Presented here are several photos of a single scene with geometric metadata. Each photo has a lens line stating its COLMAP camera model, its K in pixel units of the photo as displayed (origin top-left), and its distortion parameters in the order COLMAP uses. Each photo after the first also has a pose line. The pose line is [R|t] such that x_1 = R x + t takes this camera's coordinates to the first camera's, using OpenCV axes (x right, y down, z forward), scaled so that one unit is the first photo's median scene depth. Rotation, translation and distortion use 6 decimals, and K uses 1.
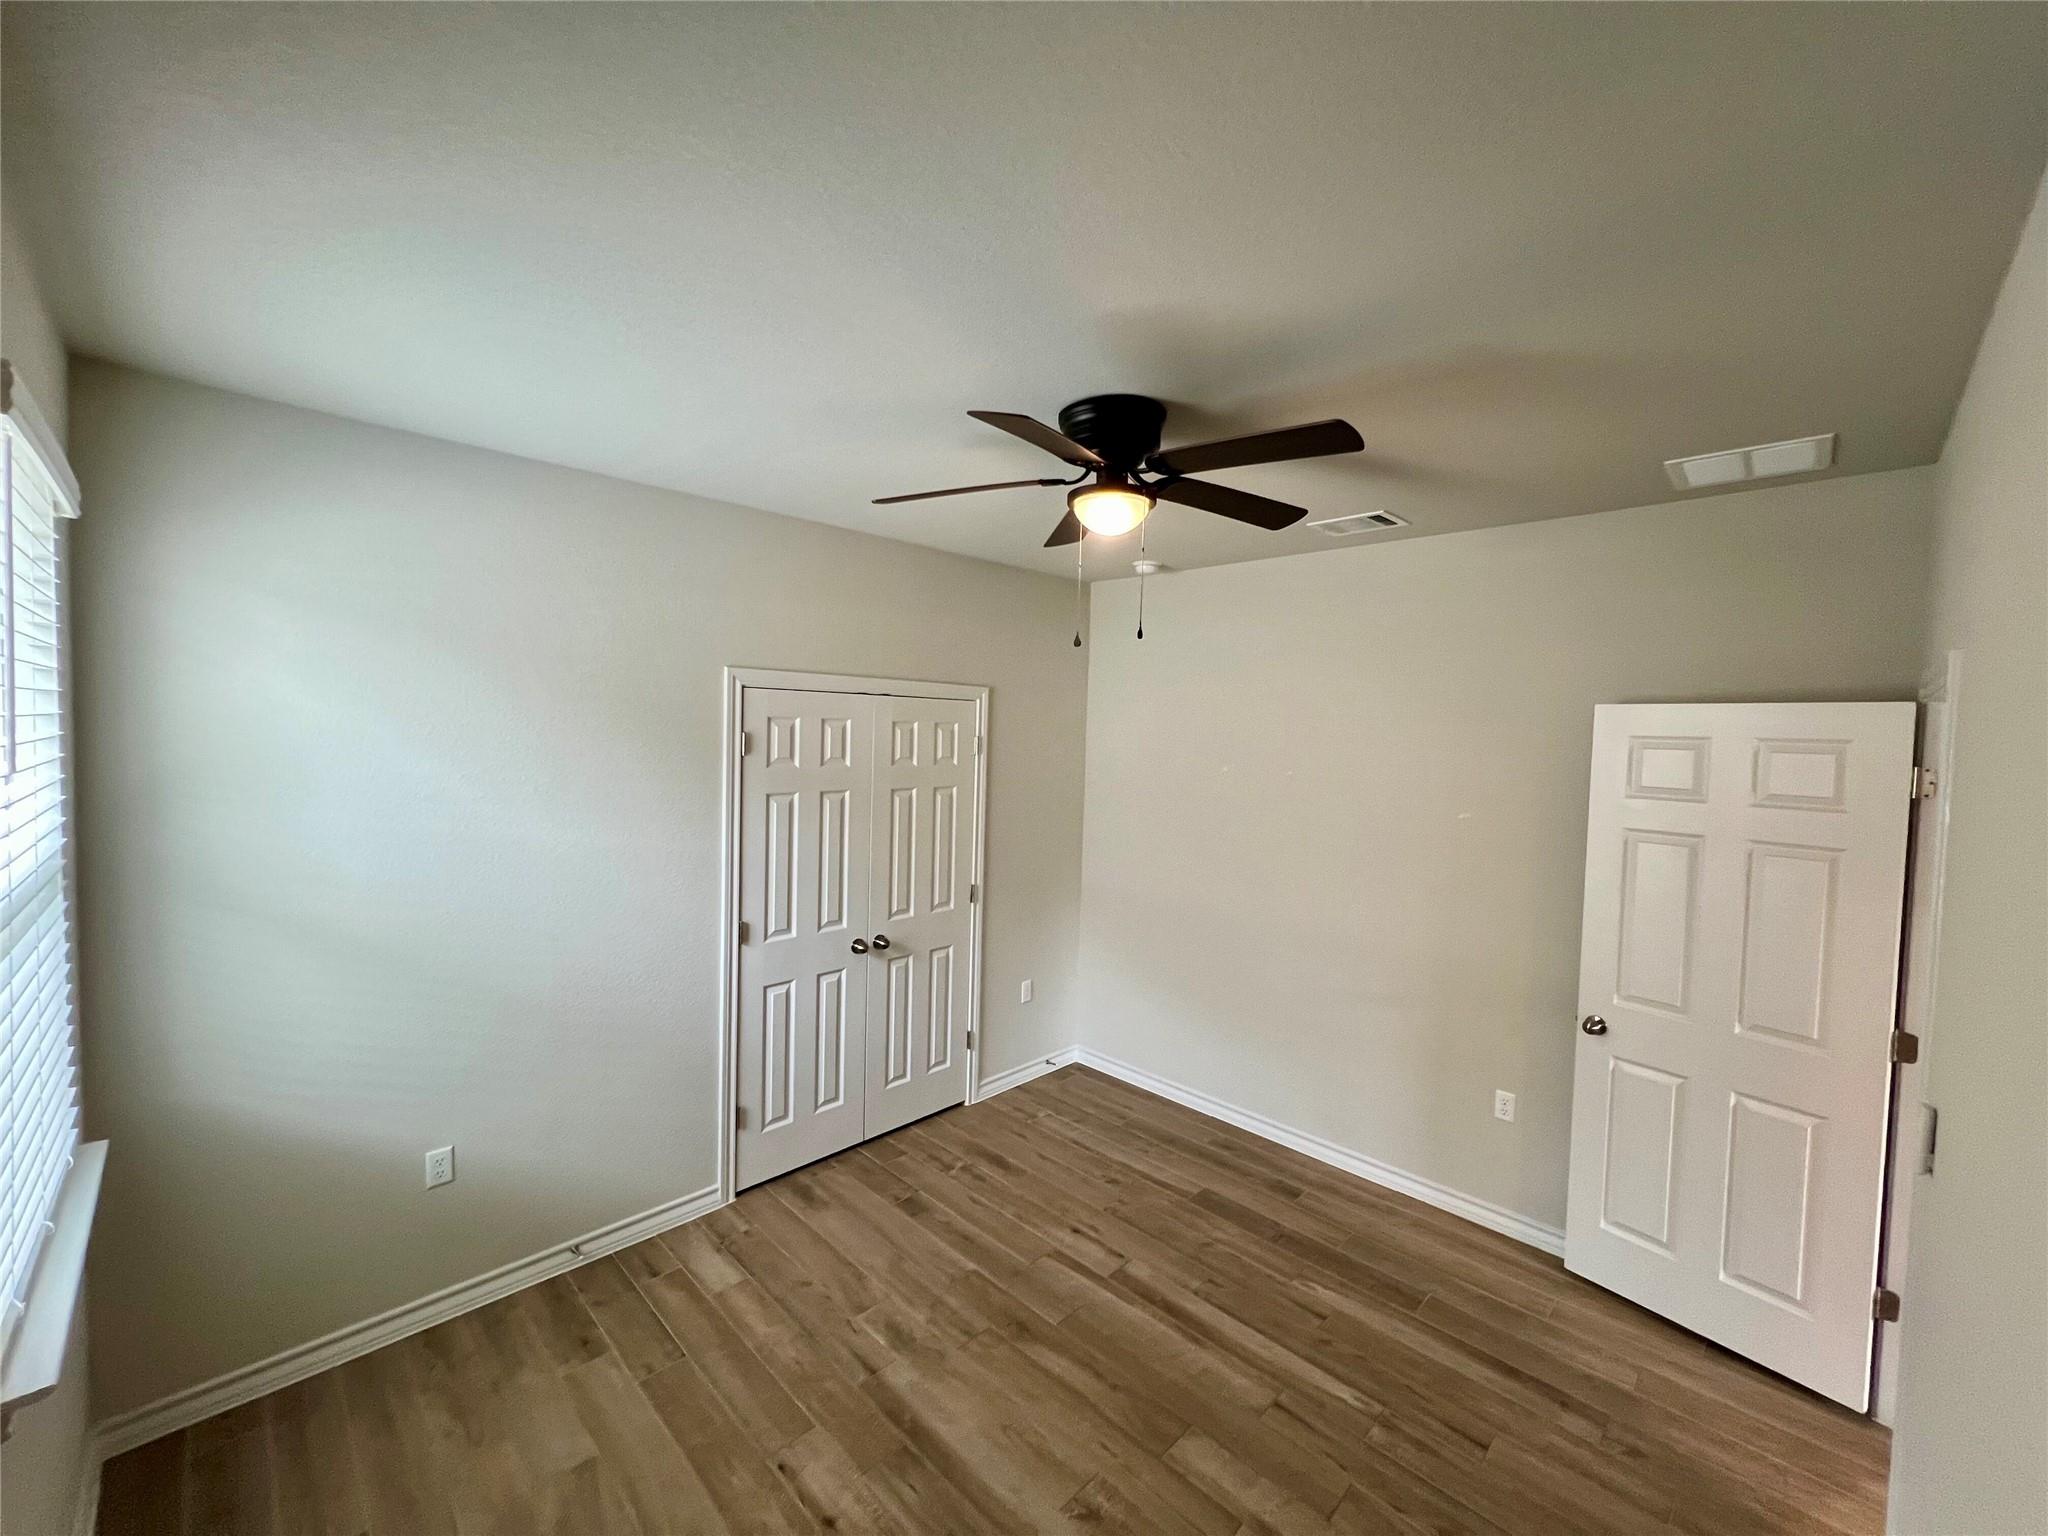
lens RADIAL K [[814.6, 0, 1025.2], [0, 814.6, 765.9], [0, 0, 1]] dist [-0.001844, 0.000501]
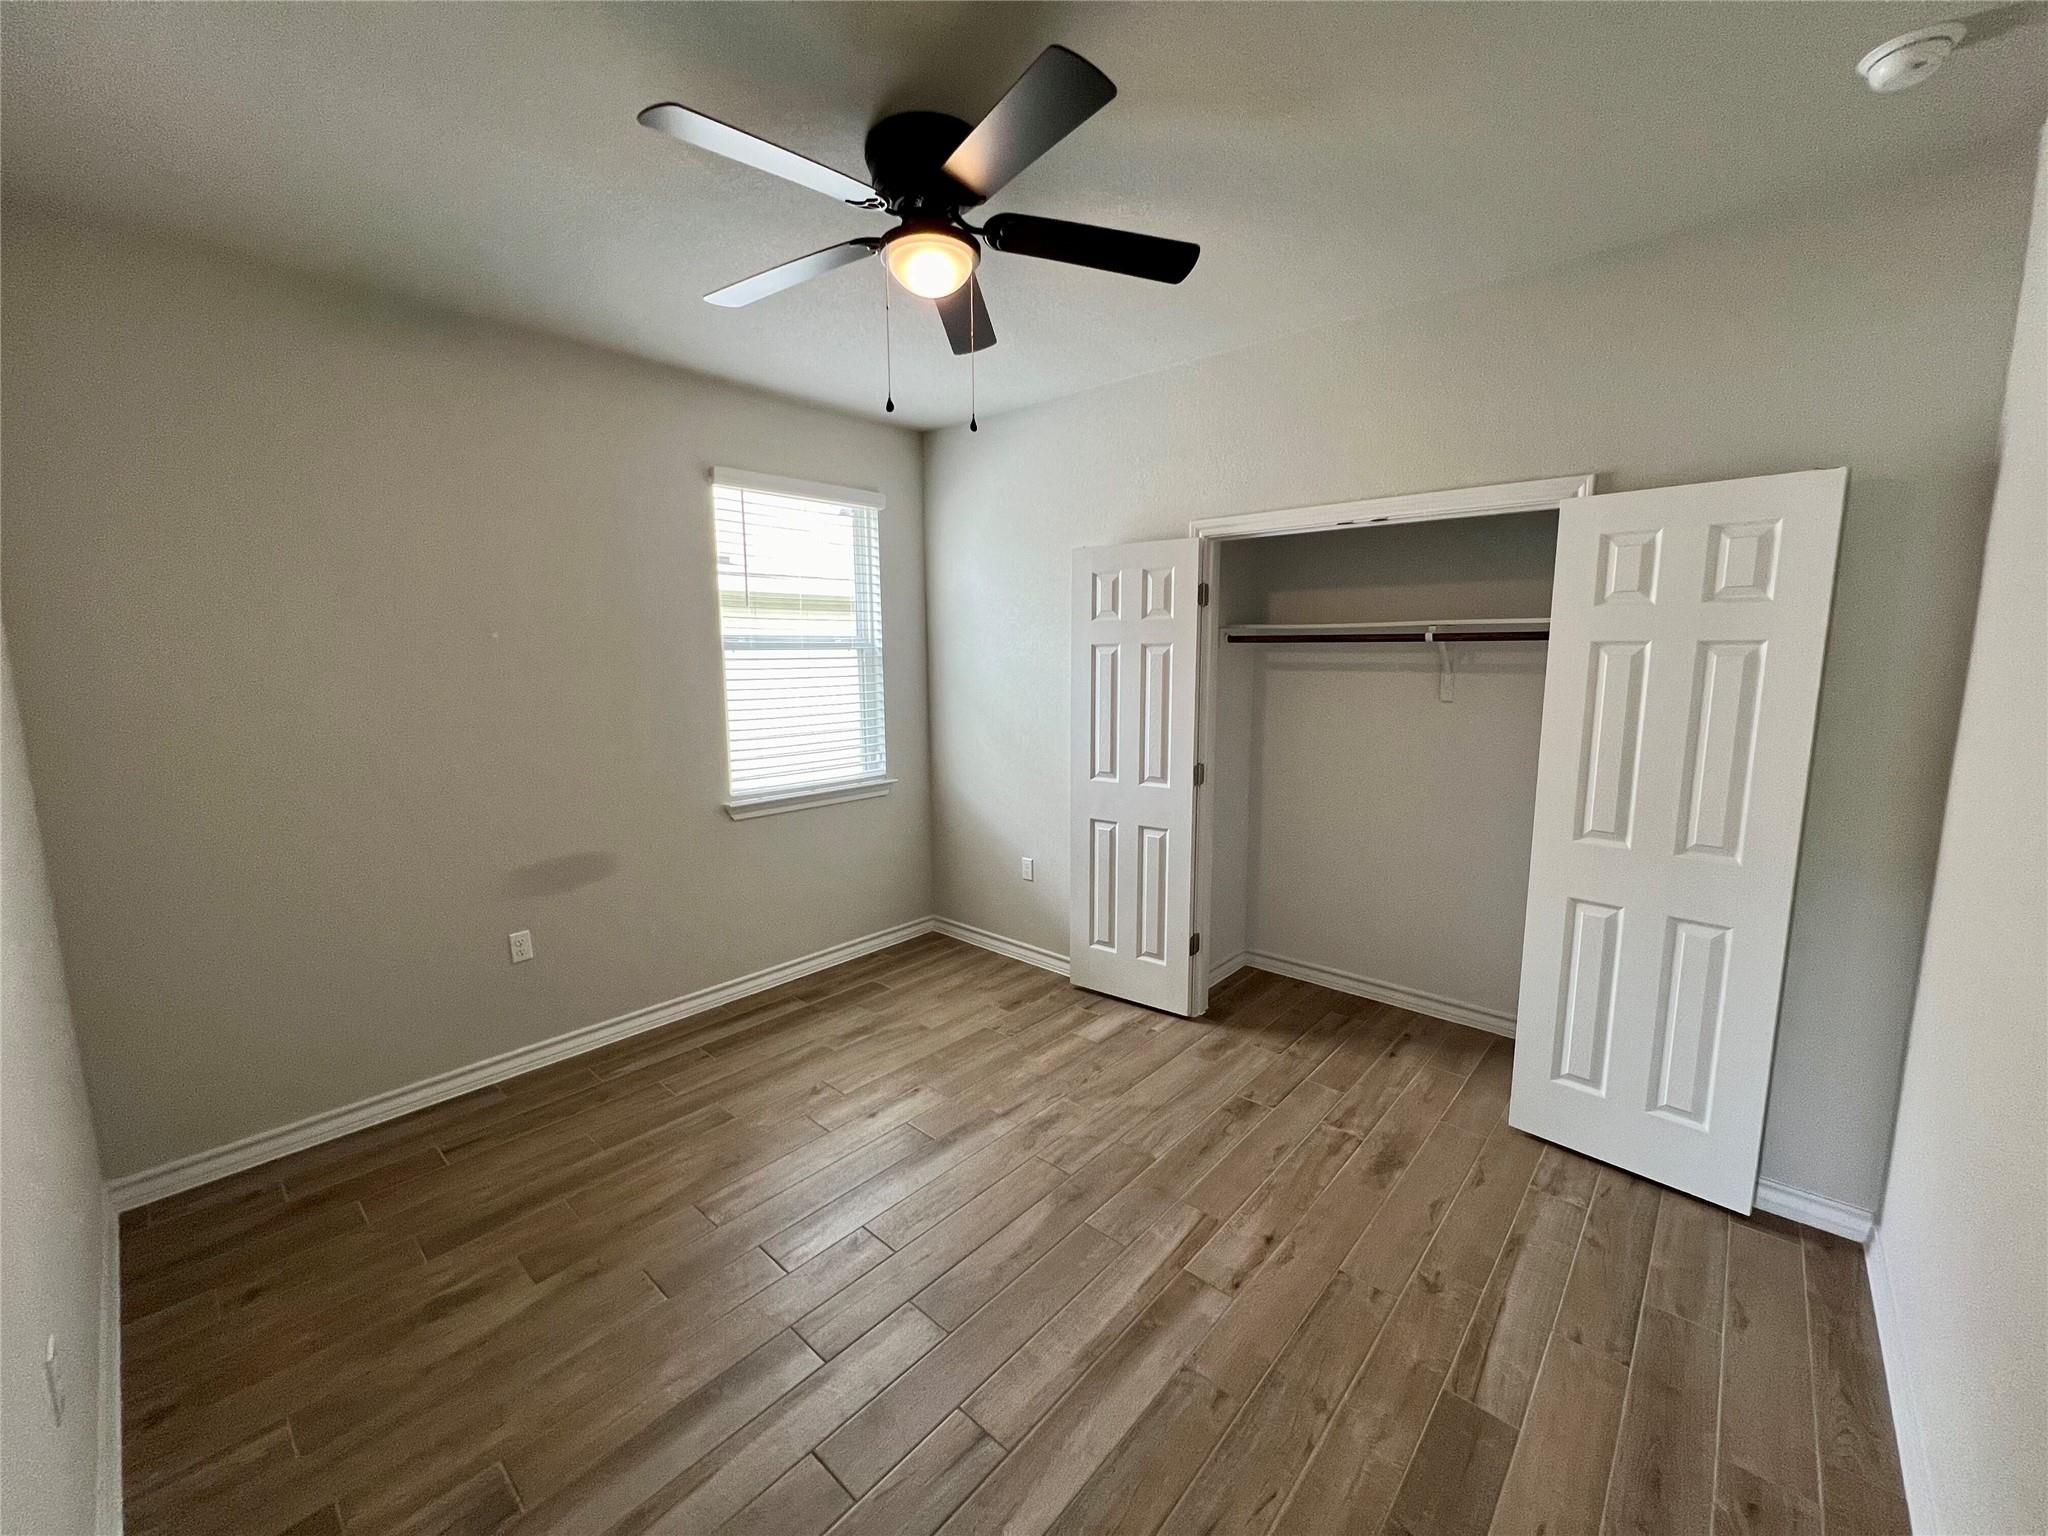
lens RADIAL K [[814.6, 0, 1018.1], [0, 814.6, 770.2], [0, 0, 1]] dist [-0.001844, 0.000501]
pose [[0.041136, 0.120732, -0.991832, 0.813417], [-0.032525, 0.992308, 0.119441, 0.090274], [0.998624, 0.027346, 0.044746, 0.832381]]
